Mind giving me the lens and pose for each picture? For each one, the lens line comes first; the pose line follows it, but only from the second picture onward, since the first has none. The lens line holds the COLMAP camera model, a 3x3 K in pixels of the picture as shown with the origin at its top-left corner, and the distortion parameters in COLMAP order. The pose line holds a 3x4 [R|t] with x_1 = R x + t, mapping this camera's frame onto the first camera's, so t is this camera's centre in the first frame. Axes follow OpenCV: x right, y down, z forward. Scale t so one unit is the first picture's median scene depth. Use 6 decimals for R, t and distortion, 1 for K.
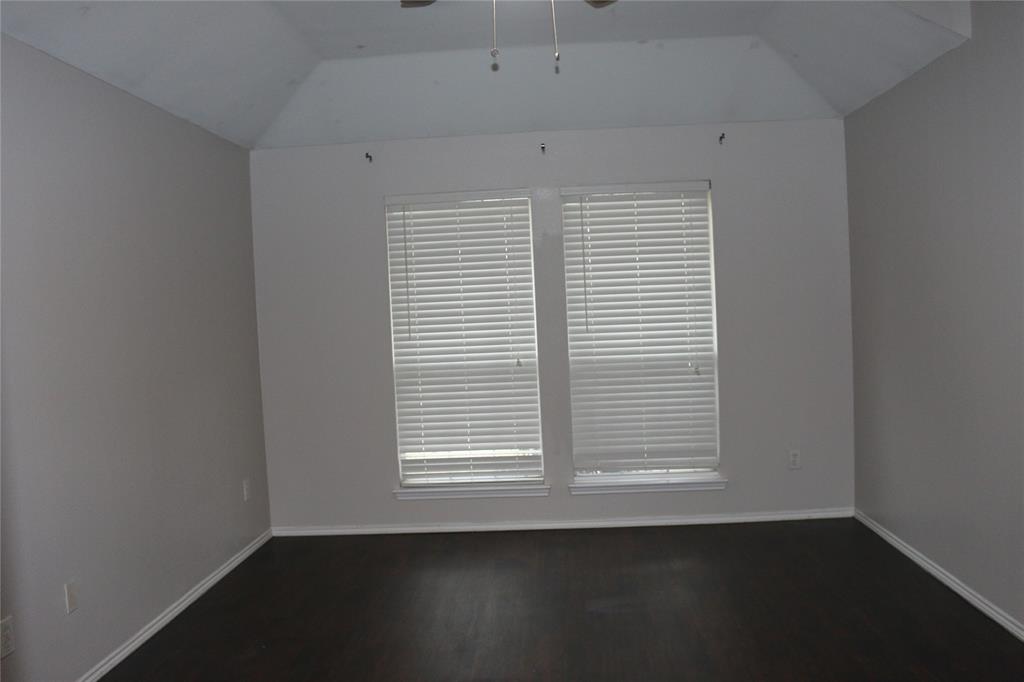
lens RADIAL K [[896.7, 0, 513.5], [0, 896.7, 353.7], [0, 0, 1]] dist [-0.116409, 0.012173]
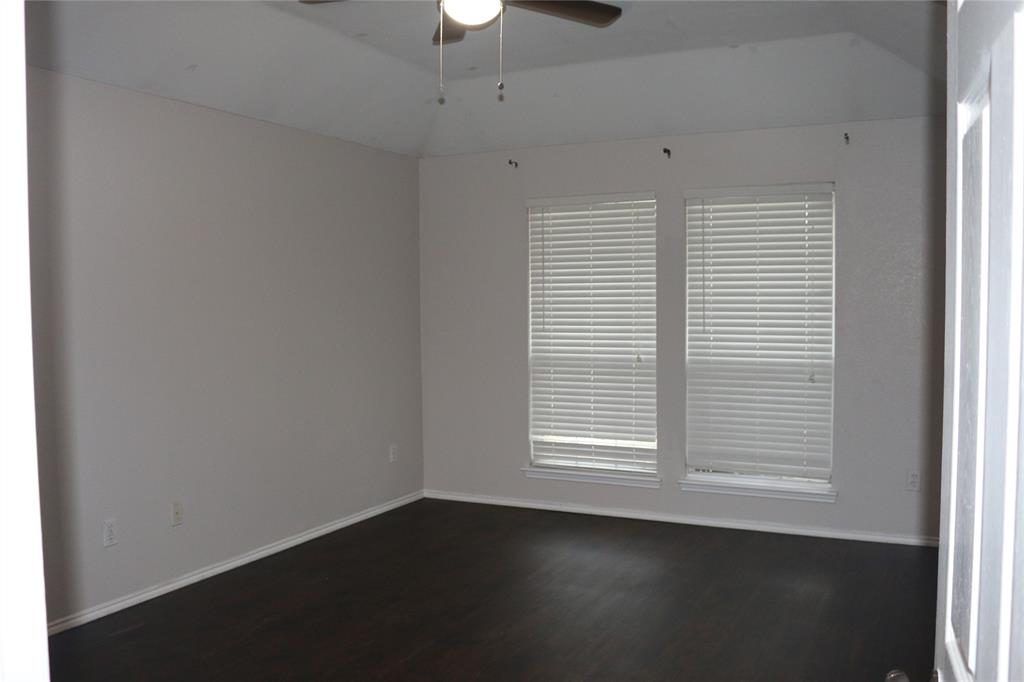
lens RADIAL K [[896.7, 0, 513.5], [0, 896.7, 353.7], [0, 0, 1]] dist [-0.116409, 0.012173]
pose [[0.918996, 0.060608, -0.389580, 0.277521], [-0.056177, 0.998161, 0.022768, -0.011192], [0.390244, 0.000962, 0.920711, -0.015826]]
